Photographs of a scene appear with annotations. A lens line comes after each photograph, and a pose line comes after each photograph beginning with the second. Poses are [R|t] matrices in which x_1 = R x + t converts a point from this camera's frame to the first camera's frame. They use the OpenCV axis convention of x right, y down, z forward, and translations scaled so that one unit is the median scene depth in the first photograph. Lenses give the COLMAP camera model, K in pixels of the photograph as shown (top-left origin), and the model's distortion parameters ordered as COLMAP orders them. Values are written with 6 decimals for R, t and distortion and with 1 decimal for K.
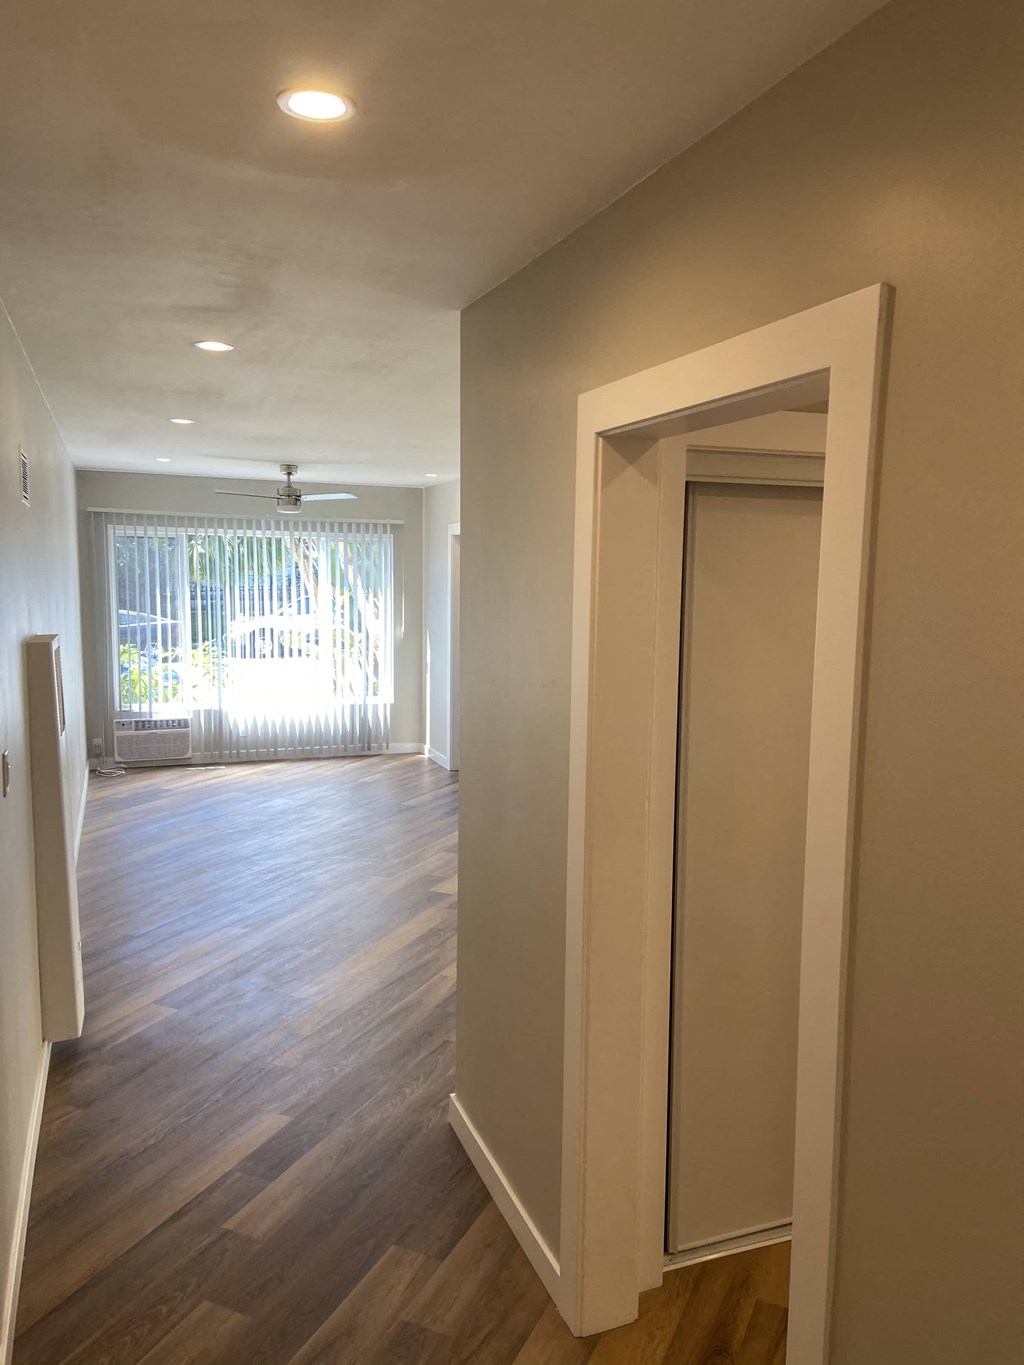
lens RADIAL K [[1001.7, 0, 512.0], [0, 1001.7, 682.5], [0, 0, 1]] dist [0.093311, -0.129279]
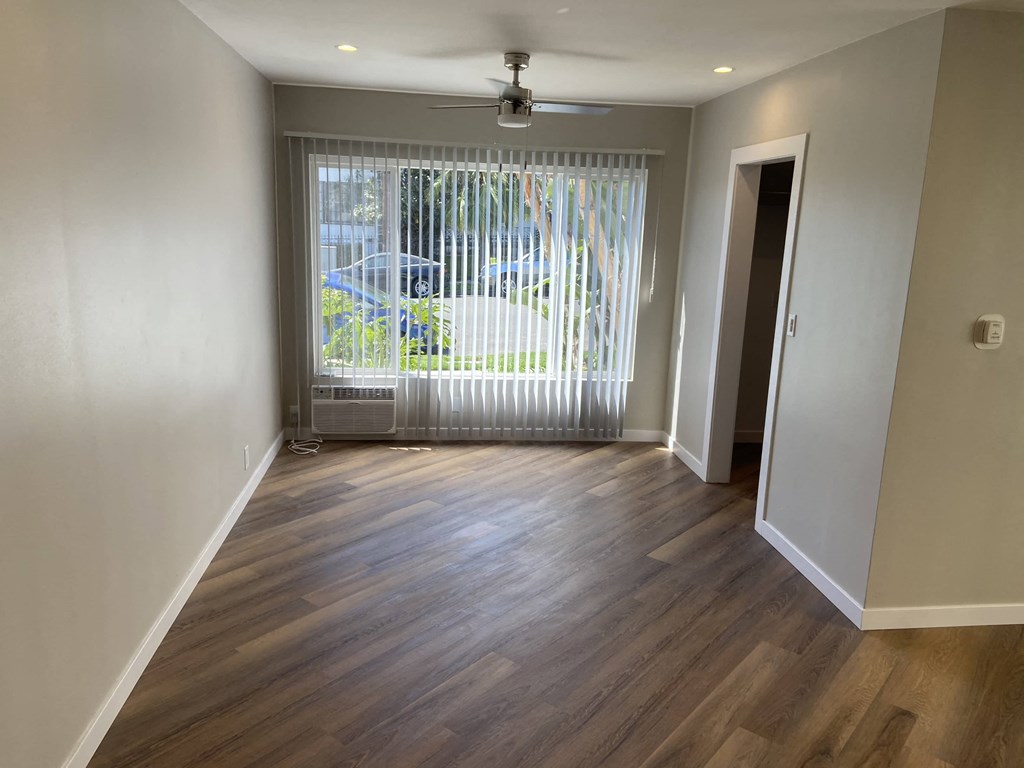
lens RADIAL K [[767.3, 0, 500.8], [0, 767.3, 375.4], [0, 0, 1]] dist [0.104906, -0.137337]
pose [[0.965574, 0.069635, -0.250635, -0.069796], [-0.049072, 0.994965, 0.087383, -0.036062], [0.255458, -0.072075, 0.964130, 0.392029]]
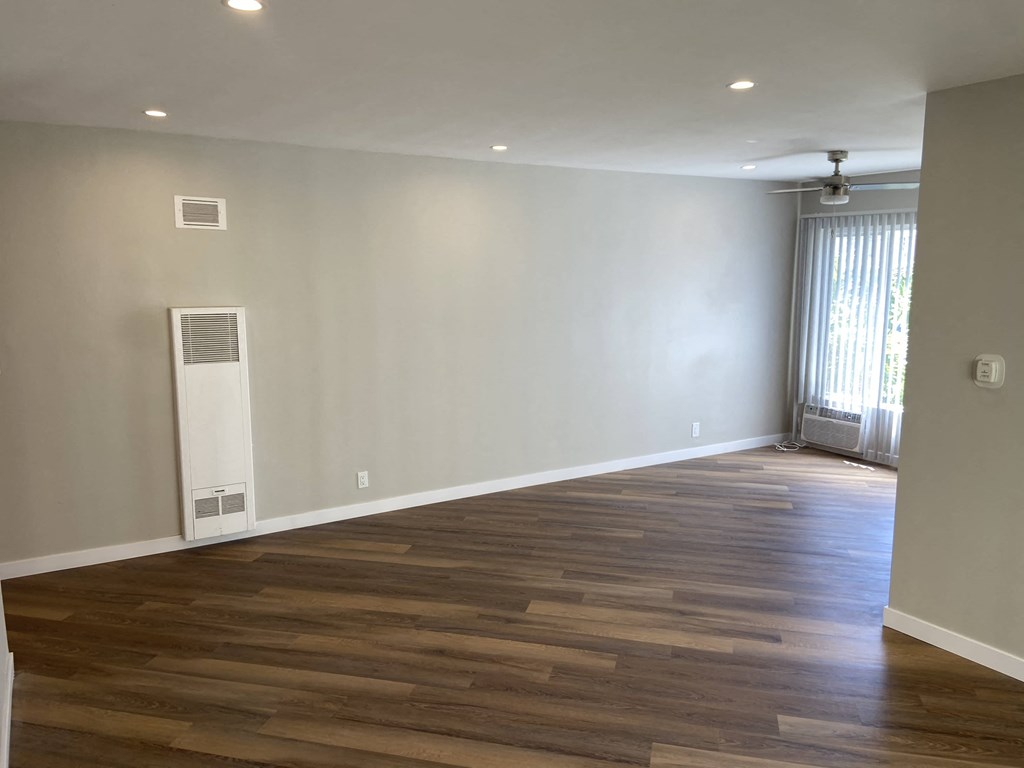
lens RADIAL K [[751.5, 0, 512.0], [0, 751.5, 384.0], [0, 0, 1]] dist [0.093311, -0.129279]
pose [[0.179234, 0.132691, -0.974817, 0.360430], [-0.098291, 0.988320, 0.116457, -0.049306], [0.978884, 0.074943, 0.190182, 0.498051]]
